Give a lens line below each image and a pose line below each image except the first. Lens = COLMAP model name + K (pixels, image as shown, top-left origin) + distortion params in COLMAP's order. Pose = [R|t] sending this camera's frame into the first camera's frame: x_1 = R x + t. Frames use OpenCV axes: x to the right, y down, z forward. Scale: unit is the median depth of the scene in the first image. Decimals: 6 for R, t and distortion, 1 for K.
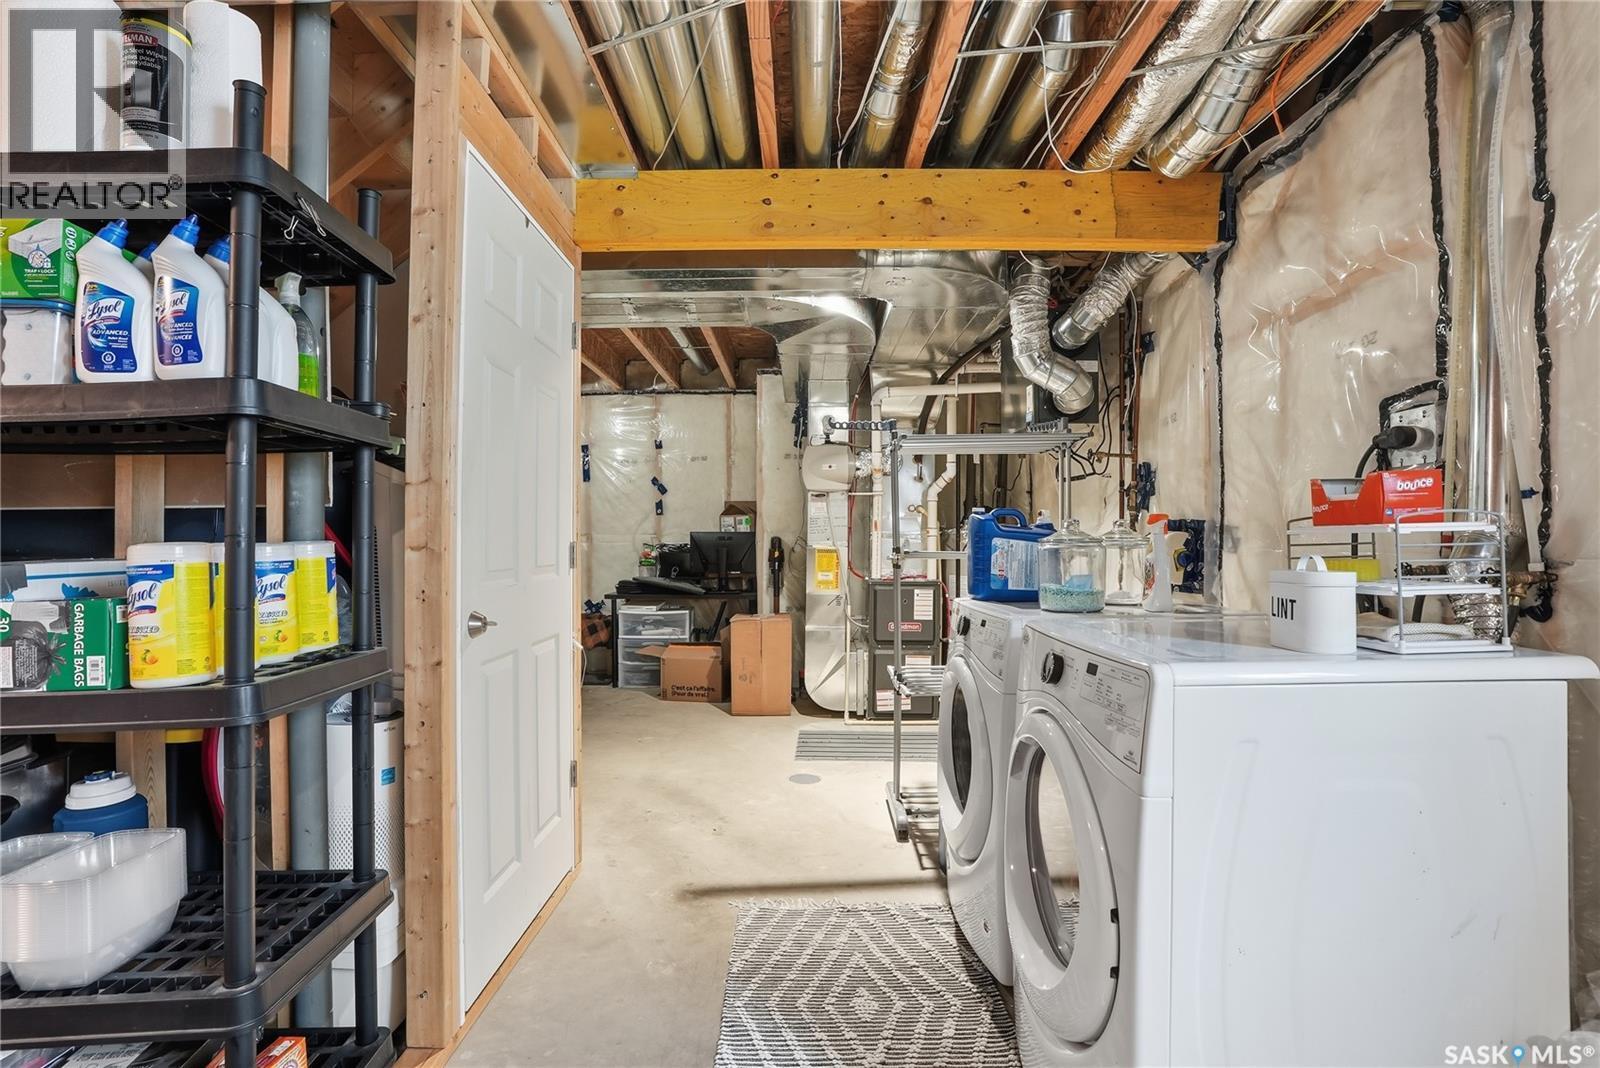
lens RADIAL K [[767.2, 0, 801.7], [0, 767.2, 542.0], [0, 0, 1]] dist [-0.063526, 0.024187]
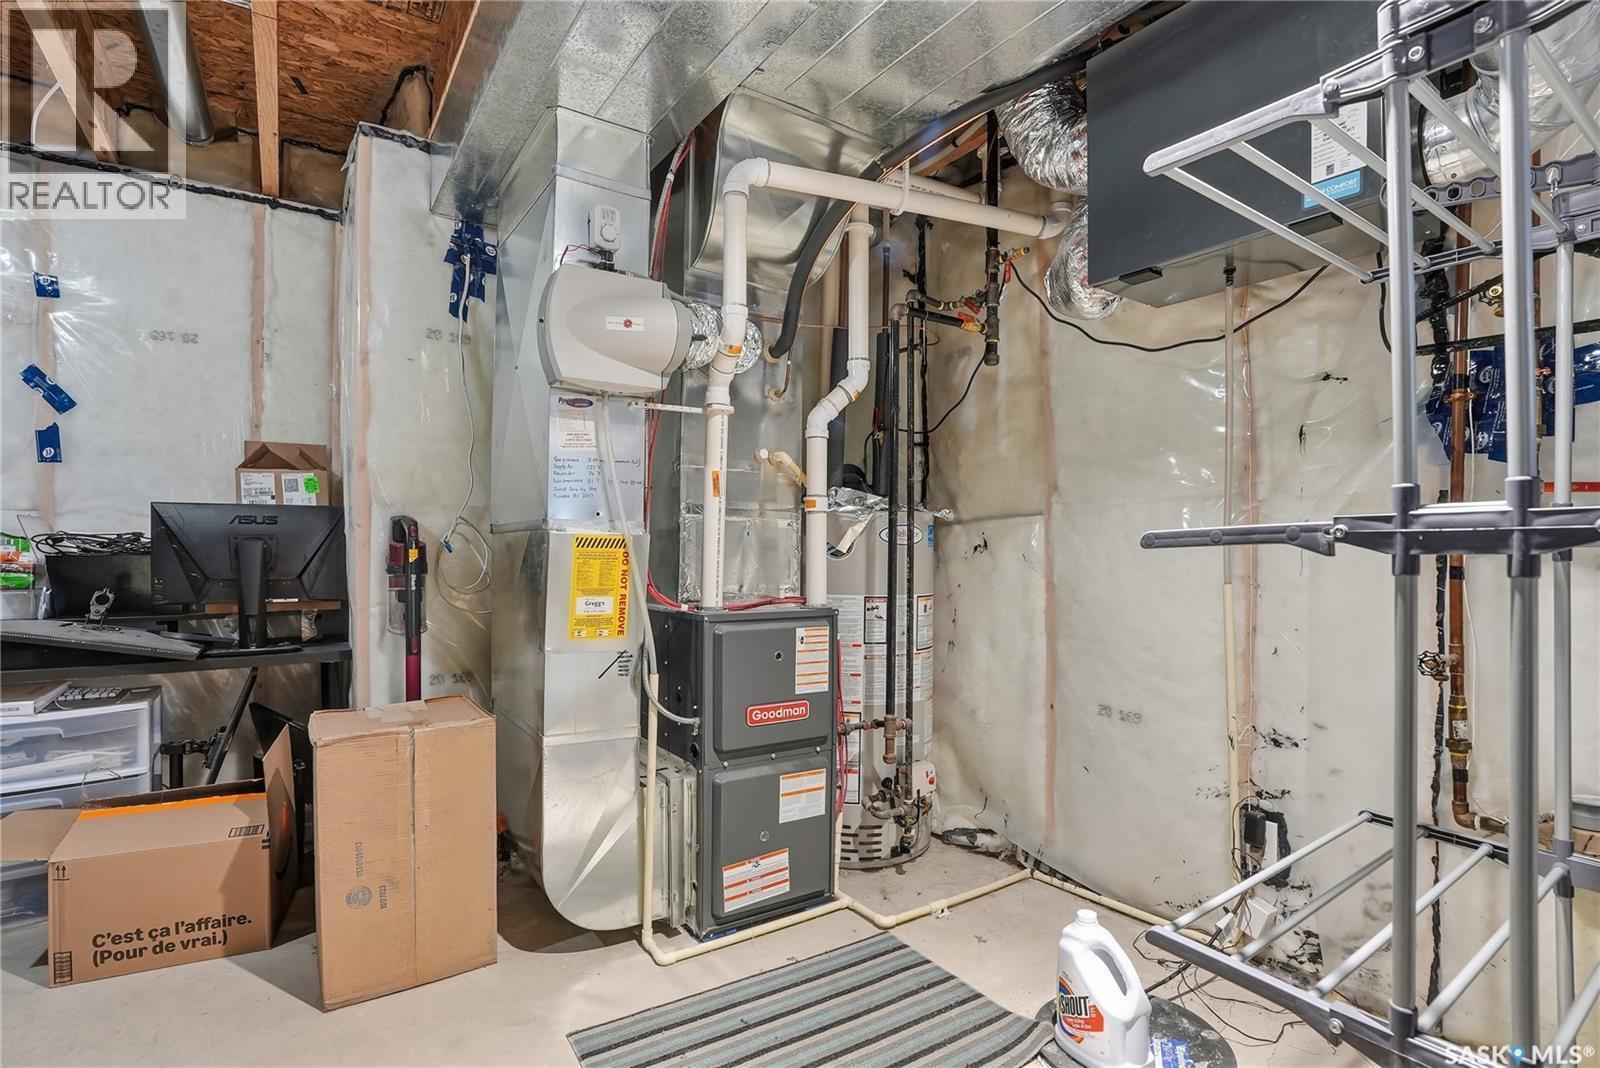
lens RADIAL K [[767.2, 0, 801.7], [0, 767.2, 542.0], [0, 0, 1]] dist [-0.063526, 0.024187]
pose [[0.823473, -0.000582, 0.567355, -0.091643], [0.004703, 0.999972, -0.005801, 0.012130], [-0.567336, 0.007445, 0.823453, 0.525807]]
